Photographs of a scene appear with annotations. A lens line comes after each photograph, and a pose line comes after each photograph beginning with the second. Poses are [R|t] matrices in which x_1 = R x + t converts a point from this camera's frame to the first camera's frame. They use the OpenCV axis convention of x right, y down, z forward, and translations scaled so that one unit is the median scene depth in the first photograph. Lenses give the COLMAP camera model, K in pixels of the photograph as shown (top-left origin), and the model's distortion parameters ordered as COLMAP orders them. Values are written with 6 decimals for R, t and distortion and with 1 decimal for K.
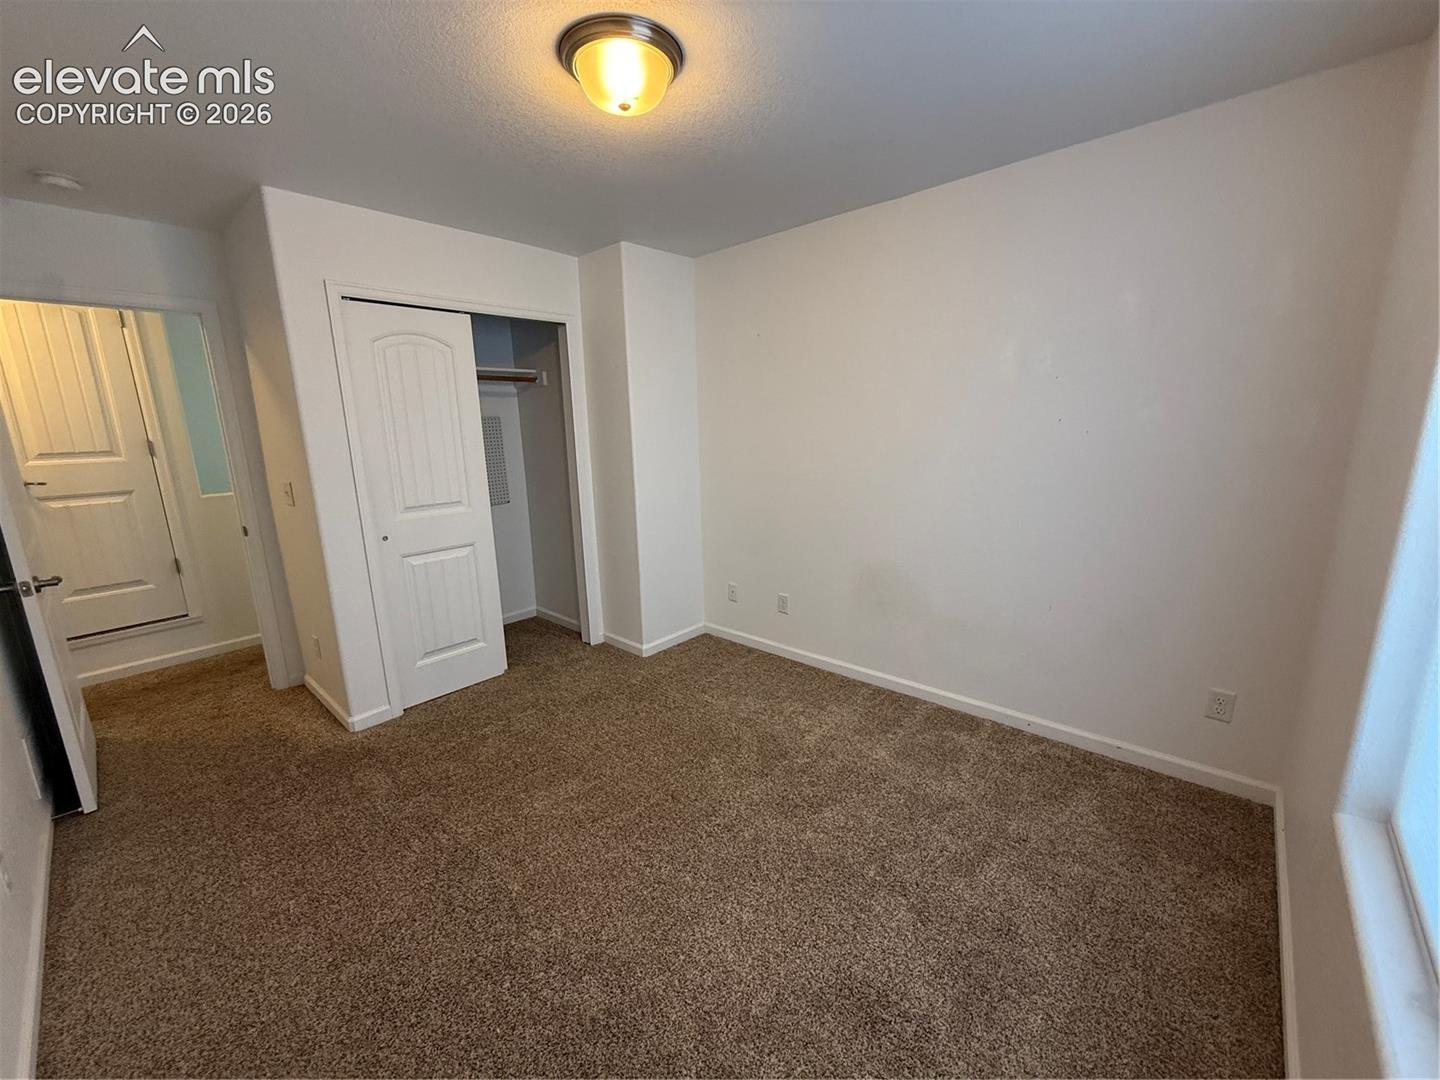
lens RADIAL K [[576.8, 0, 723.6], [0, 576.8, 540.7], [0, 0, 1]] dist [-0.000718, 0.000062]
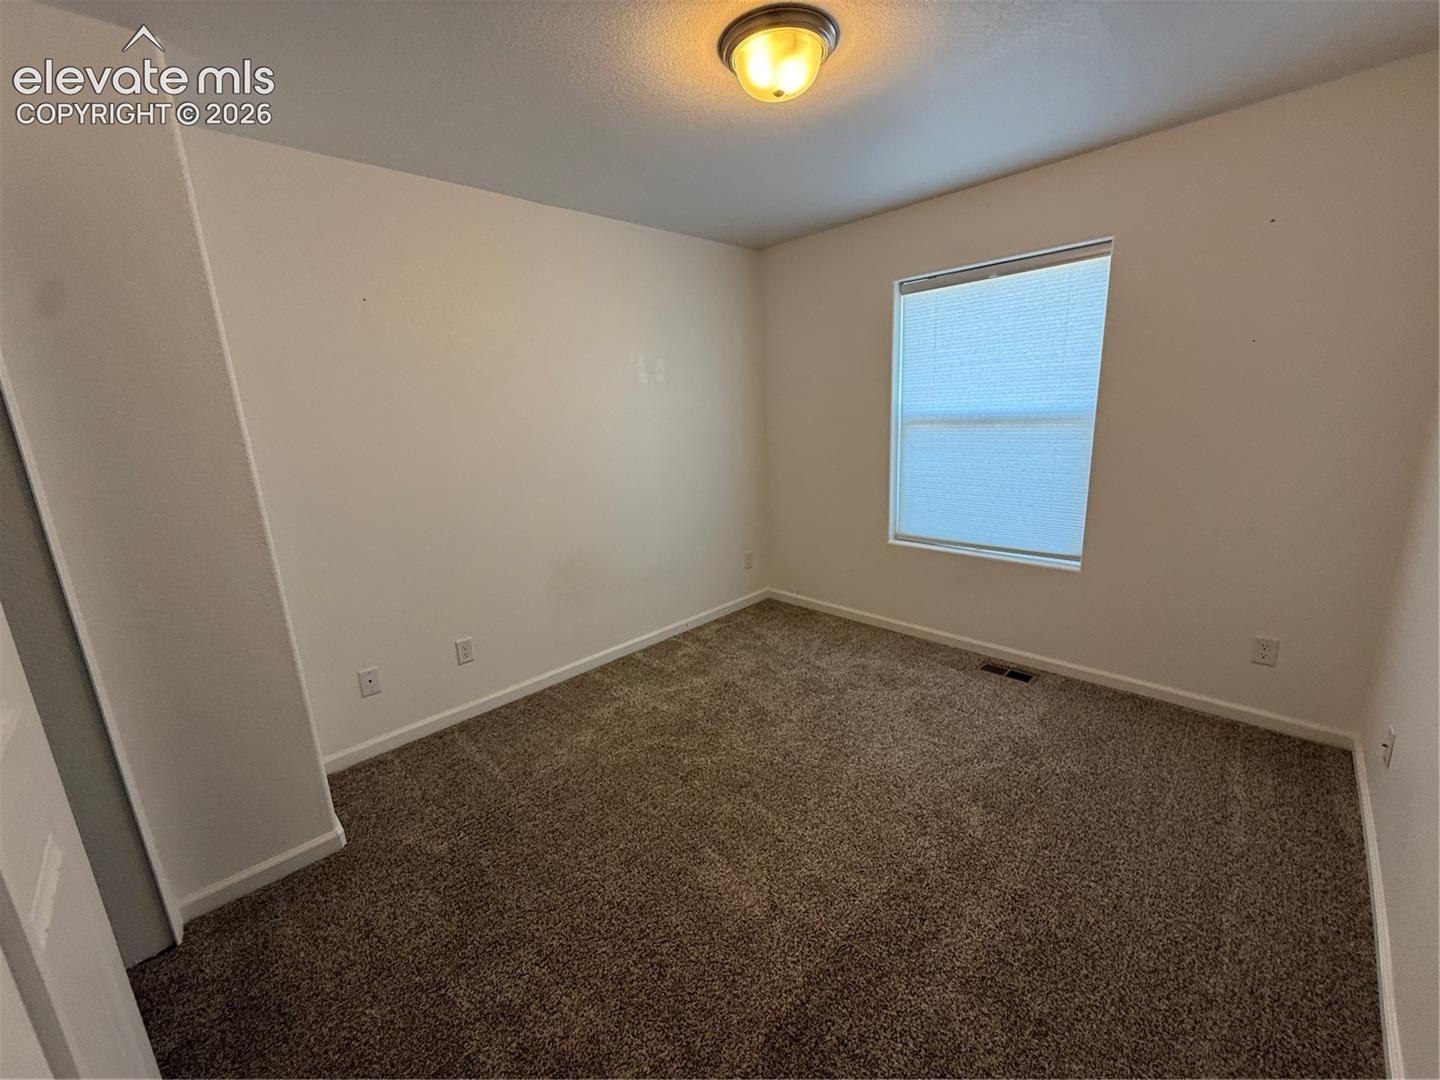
lens RADIAL K [[576.8, 0, 723.0], [0, 576.8, 534.5], [0, 0, 1]] dist [-0.000718, 0.000062]
pose [[0.056423, -0.192813, 0.979612, -0.823807], [0.251065, 0.952386, 0.172993, -0.121010], [-0.966324, 0.236186, 0.102145, 0.708364]]
